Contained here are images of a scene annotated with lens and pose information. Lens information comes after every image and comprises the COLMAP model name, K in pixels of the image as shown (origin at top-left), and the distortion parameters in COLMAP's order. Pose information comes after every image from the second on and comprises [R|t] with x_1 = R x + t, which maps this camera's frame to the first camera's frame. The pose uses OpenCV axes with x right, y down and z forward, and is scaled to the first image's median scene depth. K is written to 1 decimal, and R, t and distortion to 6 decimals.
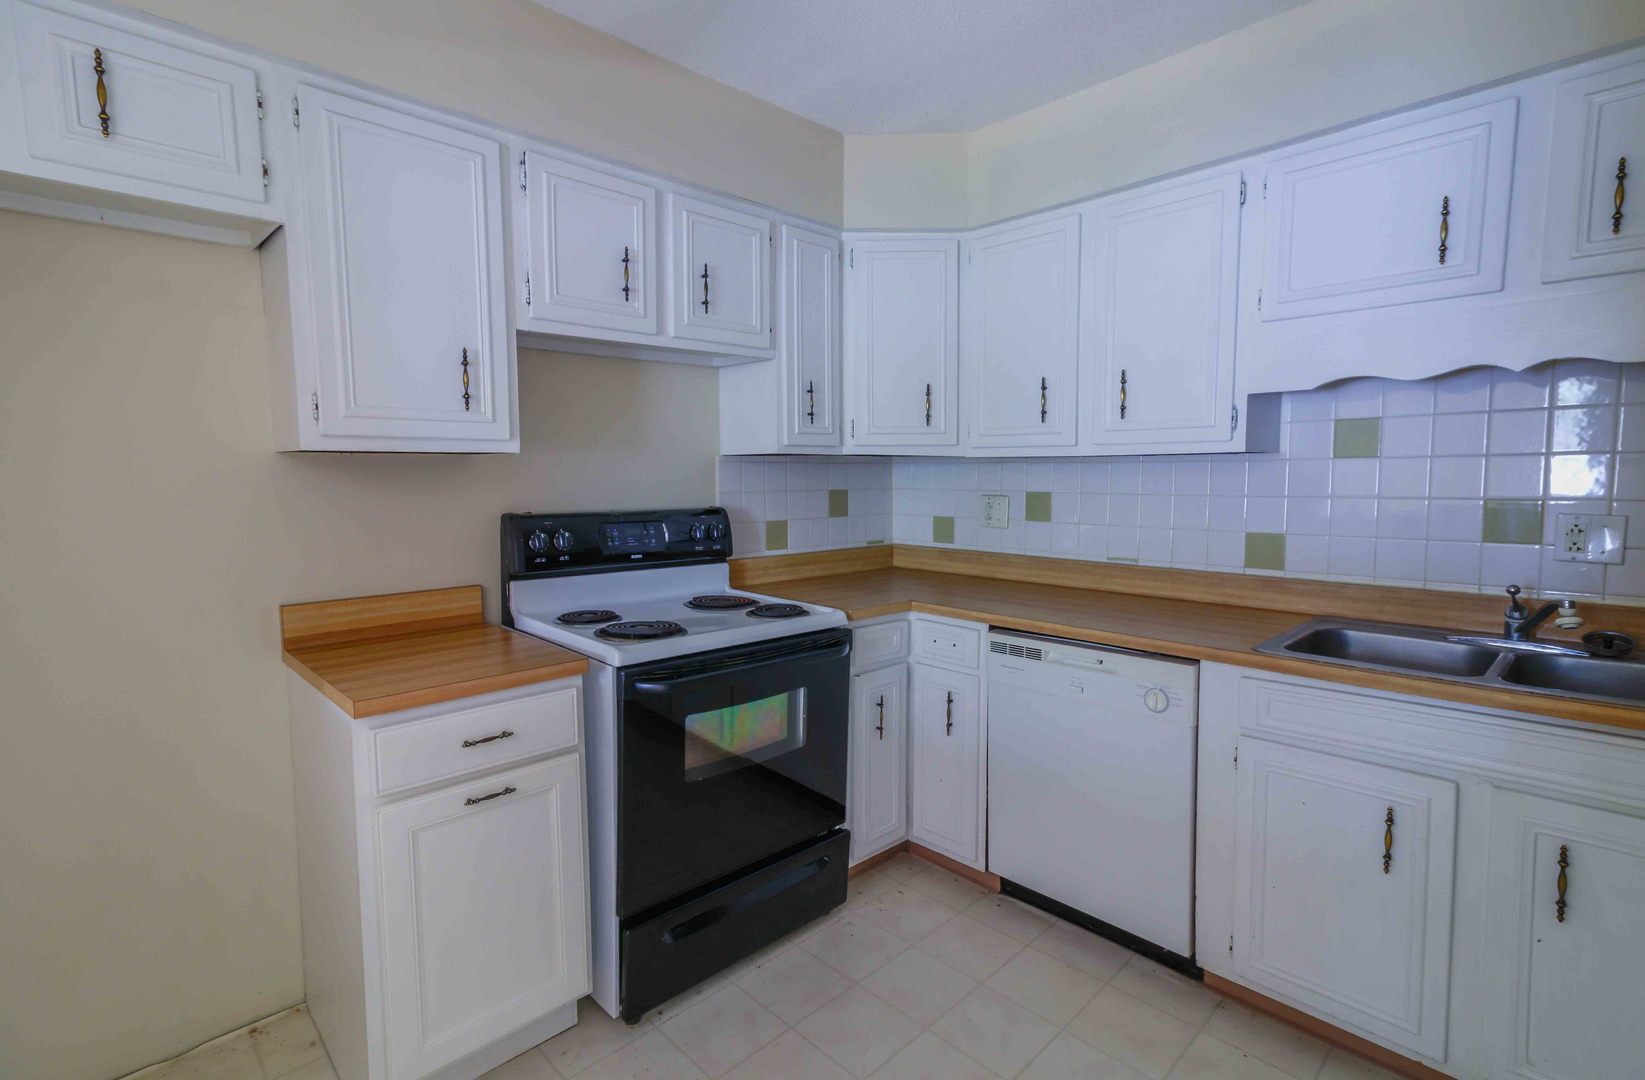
lens RADIAL K [[773.4, 0, 834.5], [0, 773.4, 536.5], [0, 0, 1]] dist [0.006457, 0.002039]
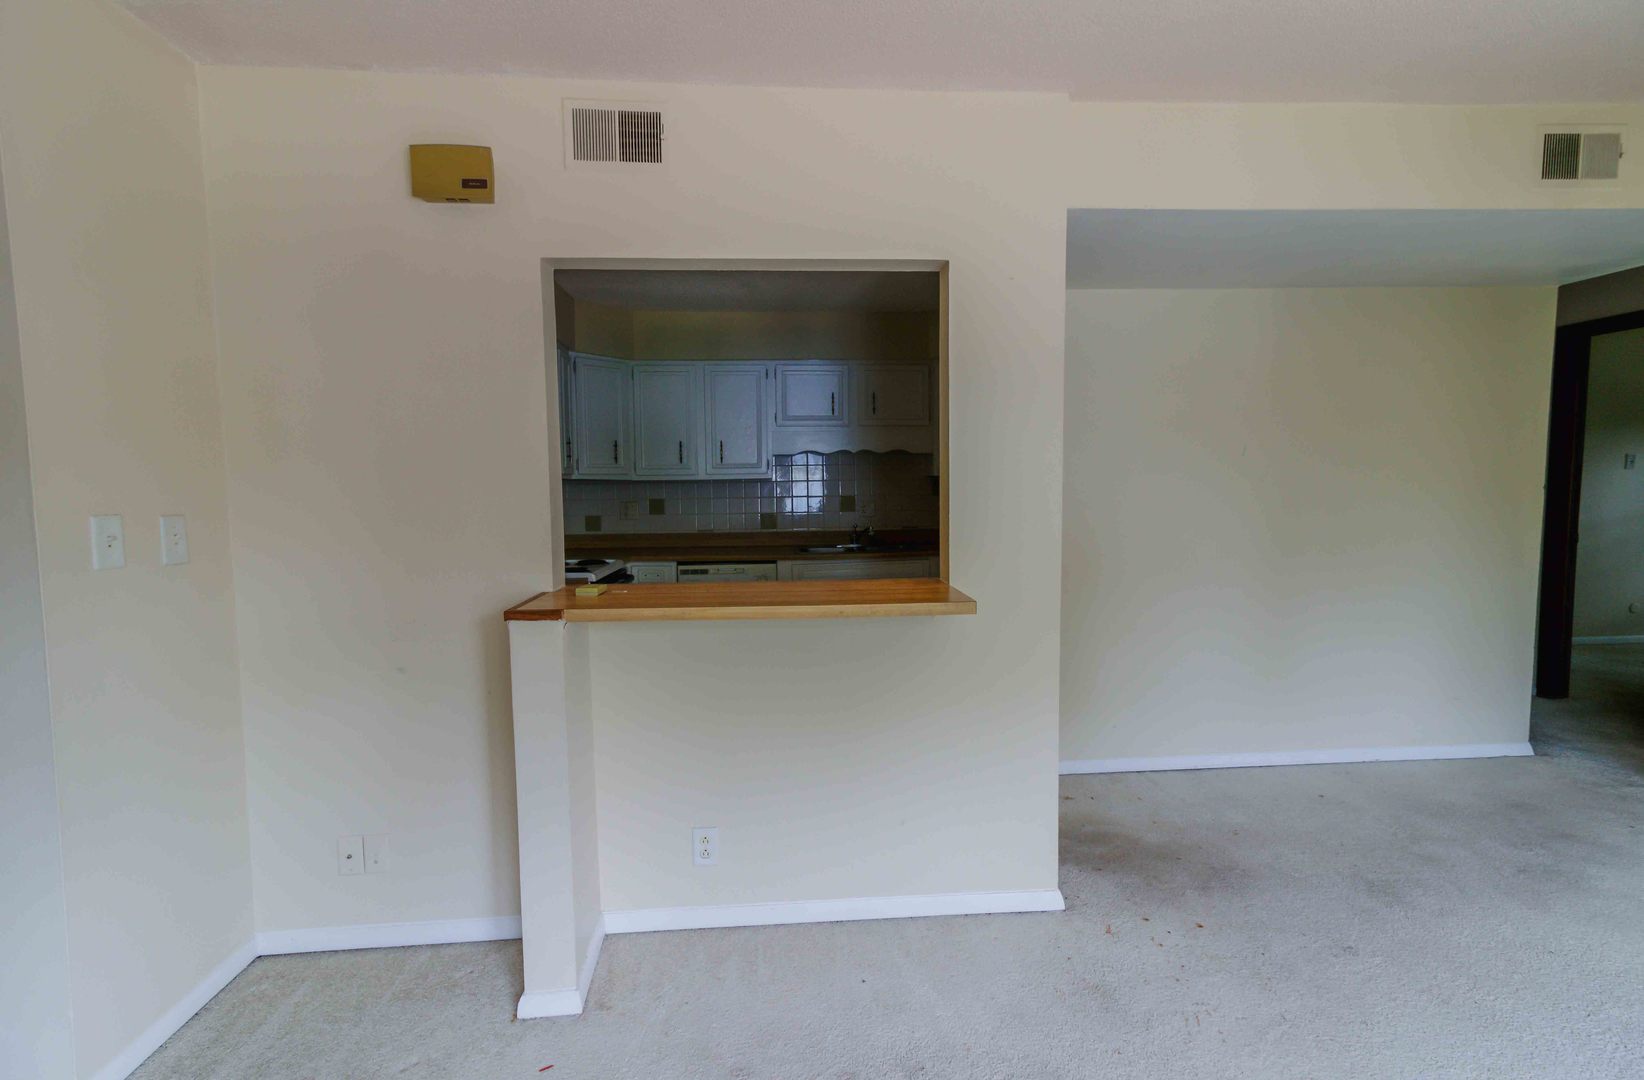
lens RADIAL K [[773.0, 0, 832.0], [0, 773.0, 539.9], [0, 0, 1]] dist [0.006457, 0.002039]
pose [[0.648976, -0.056045, 0.758742, -1.091031], [0.072615, 0.997293, 0.011556, 0.061374], [-0.757336, 0.047596, 0.651289, -0.649812]]
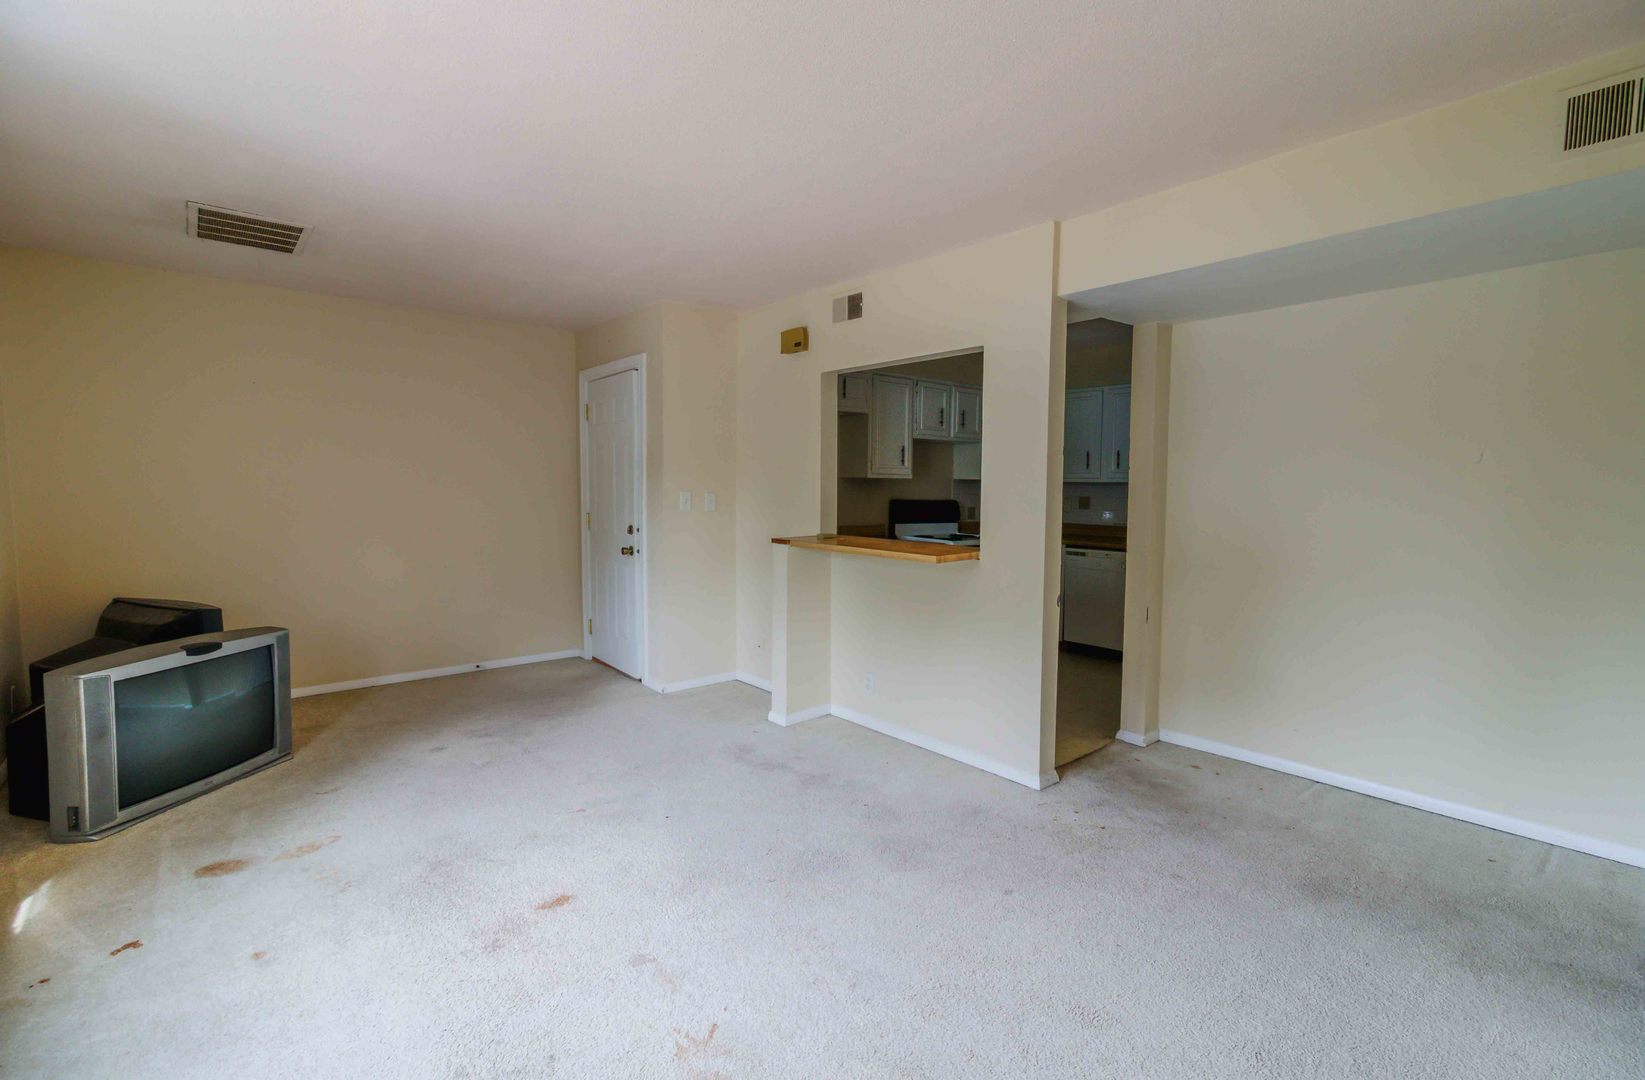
lens RADIAL K [[735.0, 0, 823.8], [0, 735.0, 534.3], [0, 0, 1]] dist [0.002304, 0.000882]
pose [[0.997249, 0.021324, -0.070985, -0.455076], [-0.022438, 0.999637, -0.014923, 0.134395], [0.070641, 0.016474, 0.997366, -1.596105]]
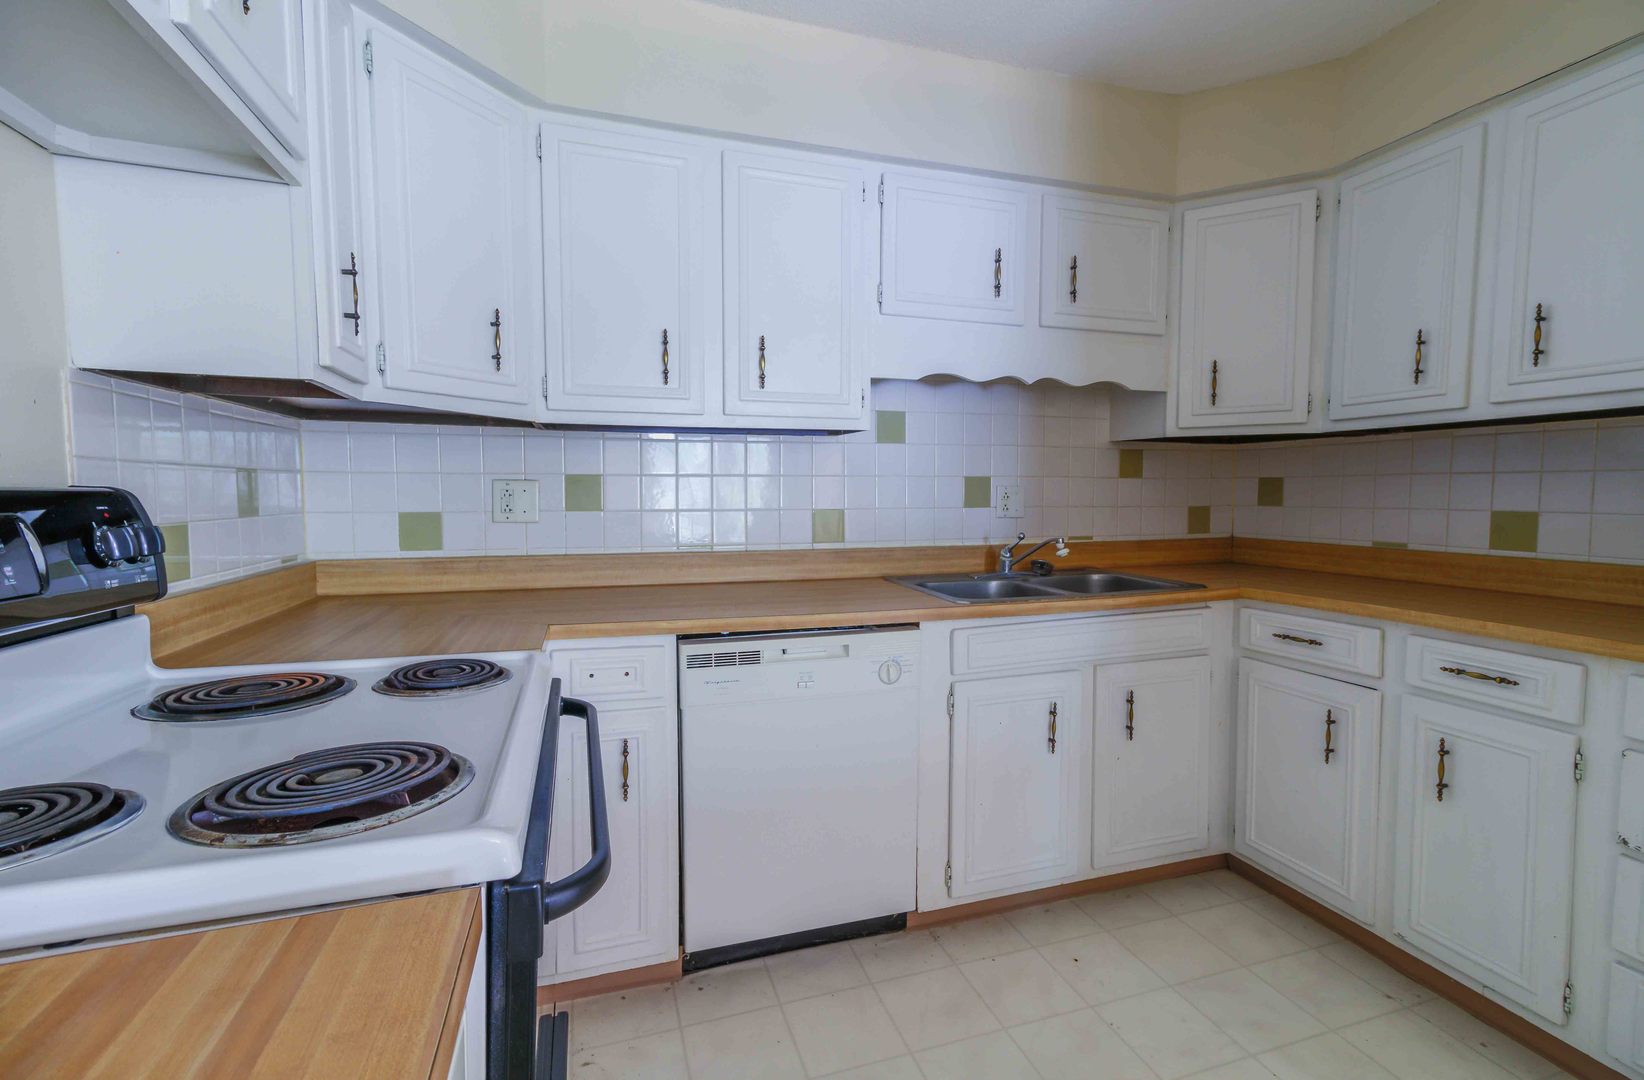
lens RADIAL K [[734.6, 0, 835.4], [0, 734.6, 536.4], [0, 0, 1]] dist [0.002304, 0.000882]
pose [[0.444001, -0.052820, 0.894468, -0.382193], [0.071115, 0.997189, 0.023586, 0.009135], [-0.893200, 0.053138, 0.446510, 0.532517]]
